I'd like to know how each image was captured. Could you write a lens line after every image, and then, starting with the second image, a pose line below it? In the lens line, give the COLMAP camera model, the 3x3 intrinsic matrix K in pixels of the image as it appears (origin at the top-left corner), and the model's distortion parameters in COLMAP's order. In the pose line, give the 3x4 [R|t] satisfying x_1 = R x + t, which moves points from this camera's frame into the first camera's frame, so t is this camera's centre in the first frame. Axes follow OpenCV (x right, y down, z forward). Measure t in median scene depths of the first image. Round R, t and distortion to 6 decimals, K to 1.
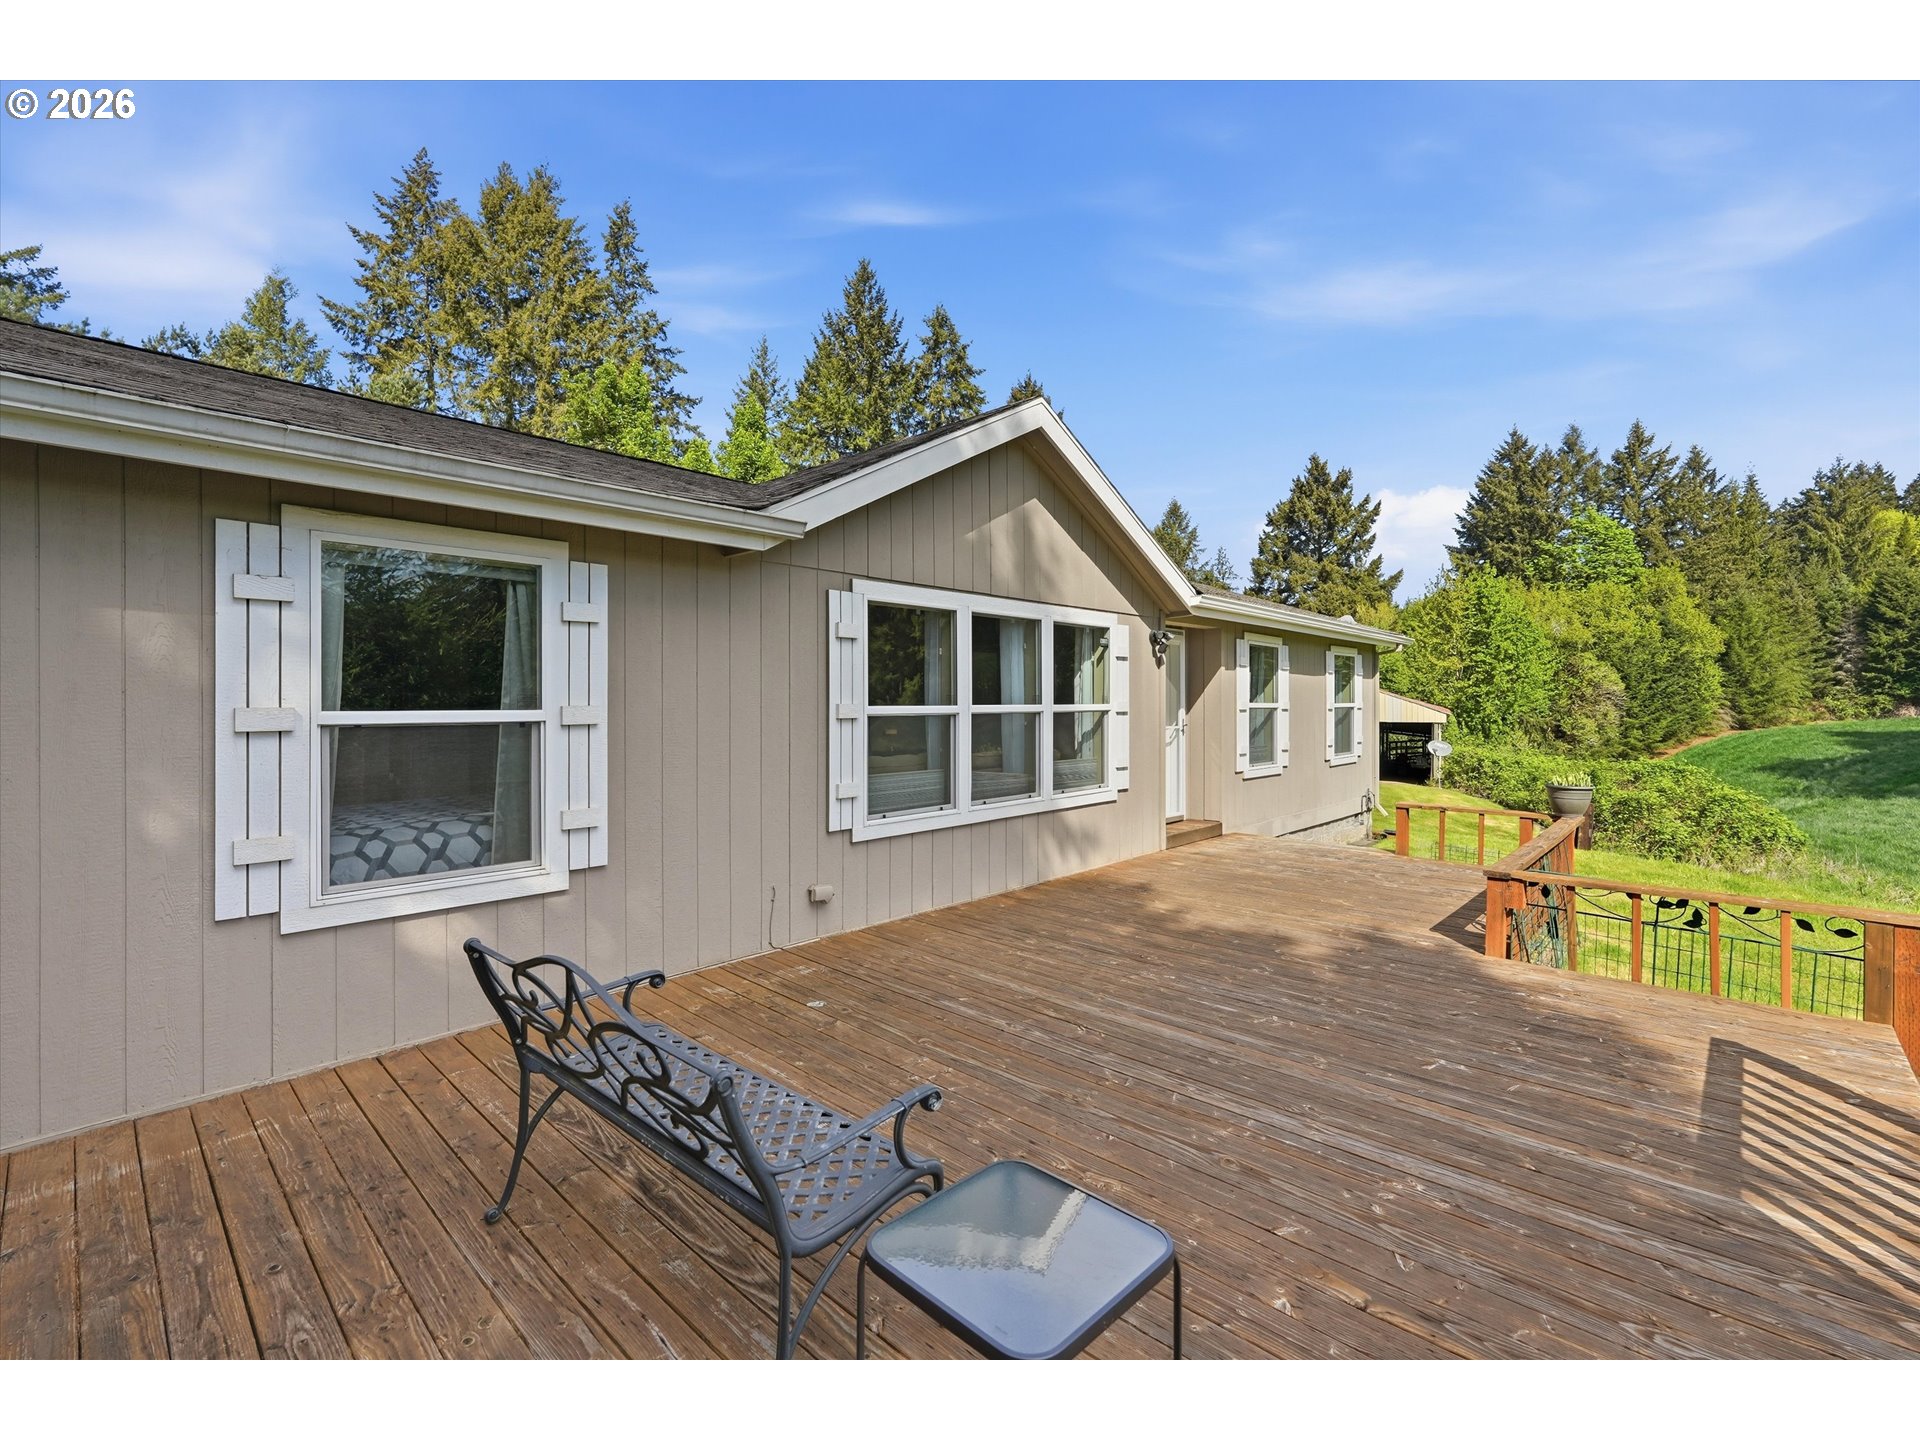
lens RADIAL K [[872.1, 0, 960.0], [0, 872.1, 720.0], [0, 0, 1]] dist [-0.004193, -0.000161]
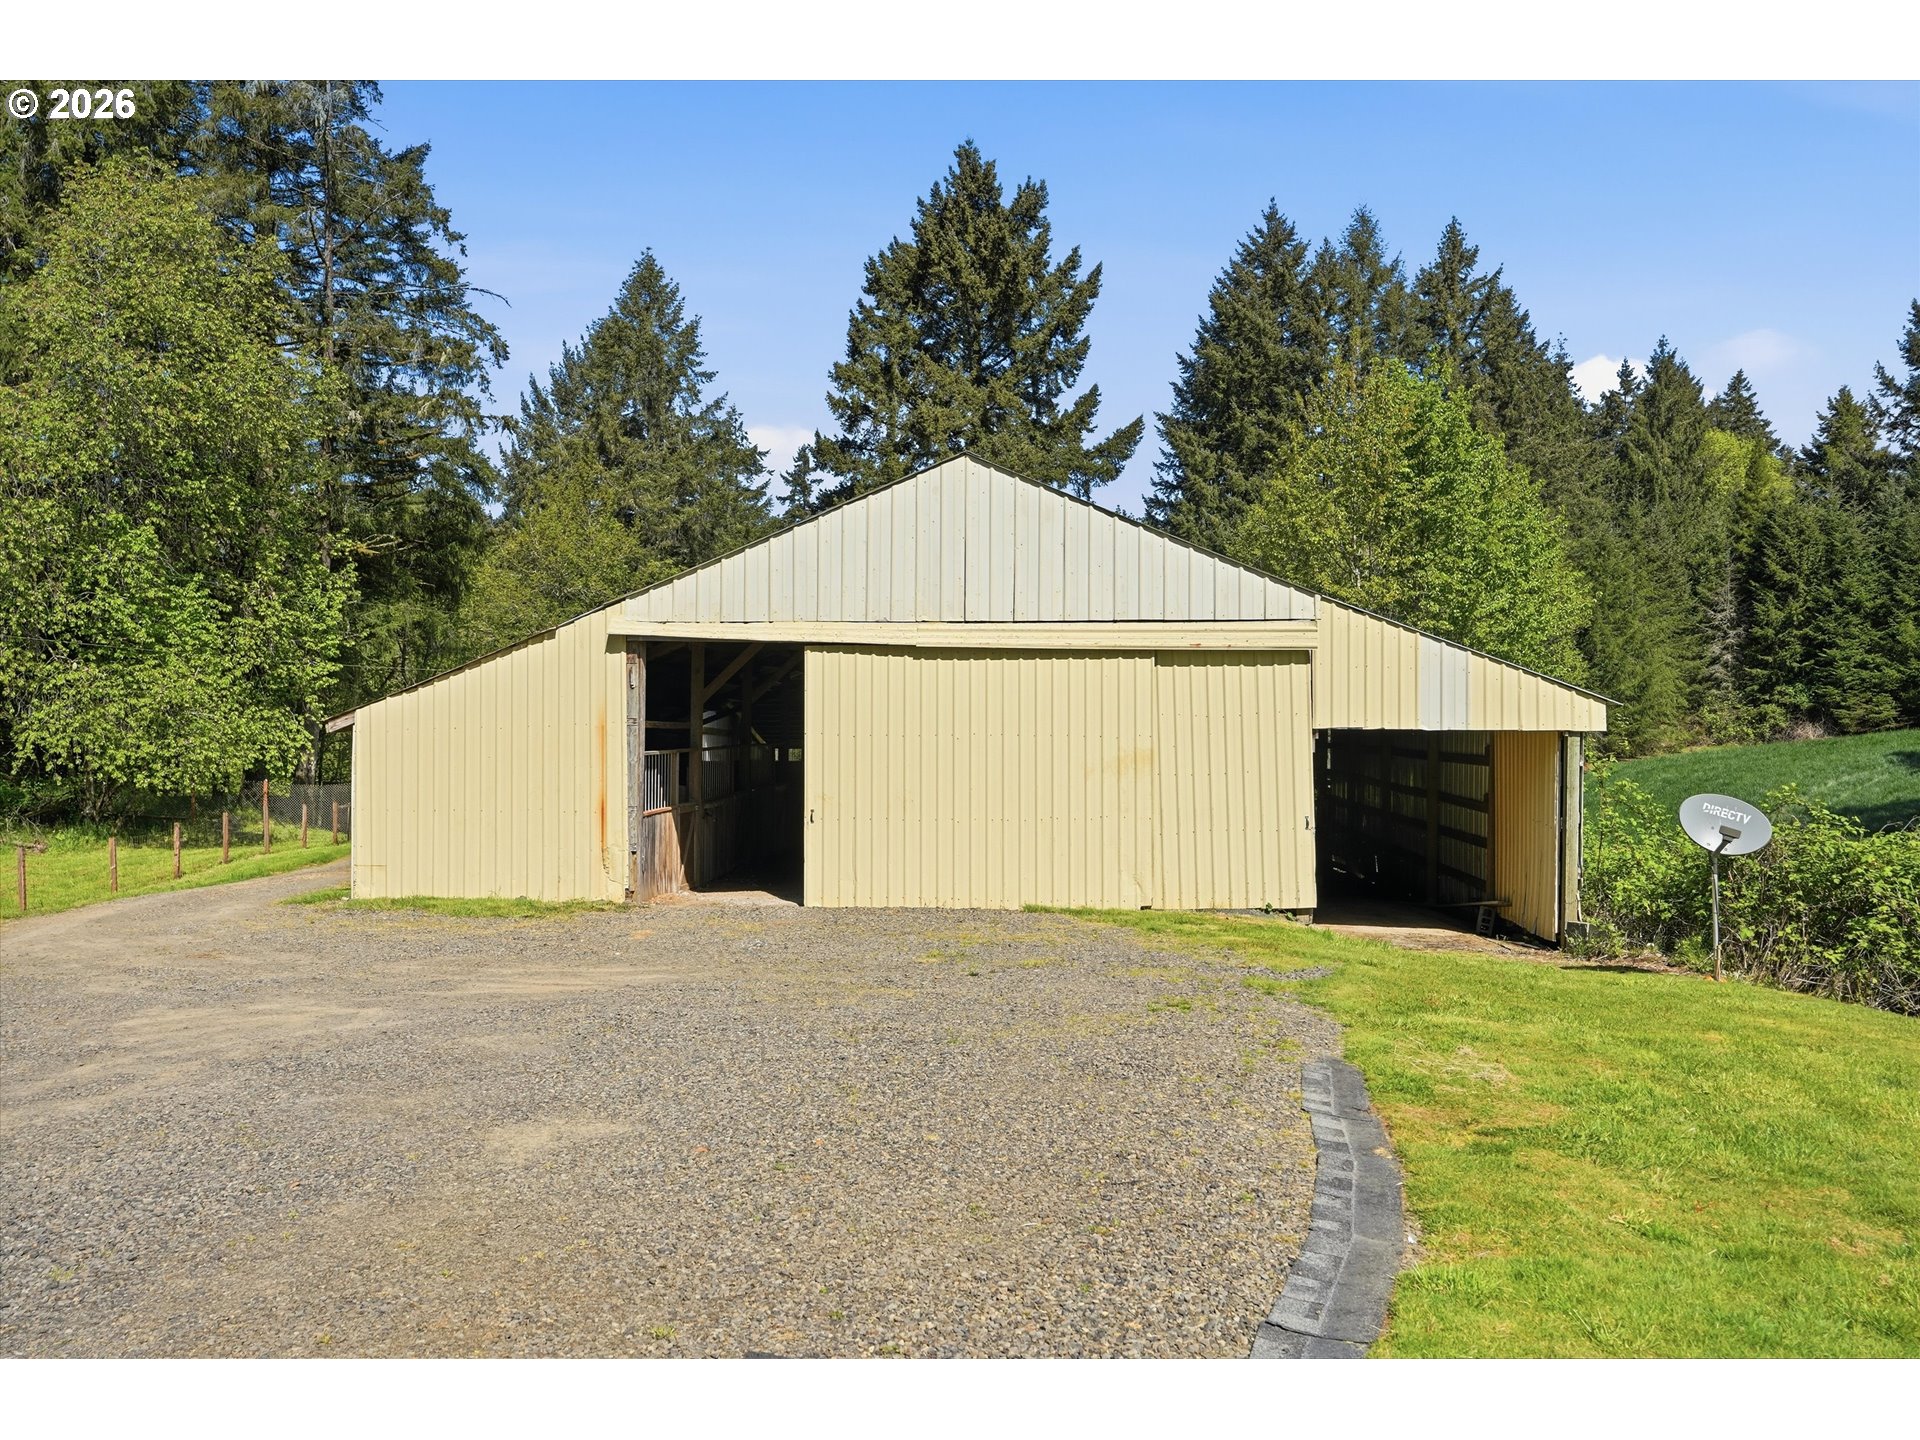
lens RADIAL K [[1650.1, 0, 999.9], [0, 1650.1, 725.2], [0, 0, 1]] dist [0.077569, -0.000263]
pose [[0.896999, 0.004208, 0.442012, 0.032809], [0.003792, 0.999845, -0.017215, 0.004490], [-0.442016, 0.017118, 0.896844, 0.163322]]
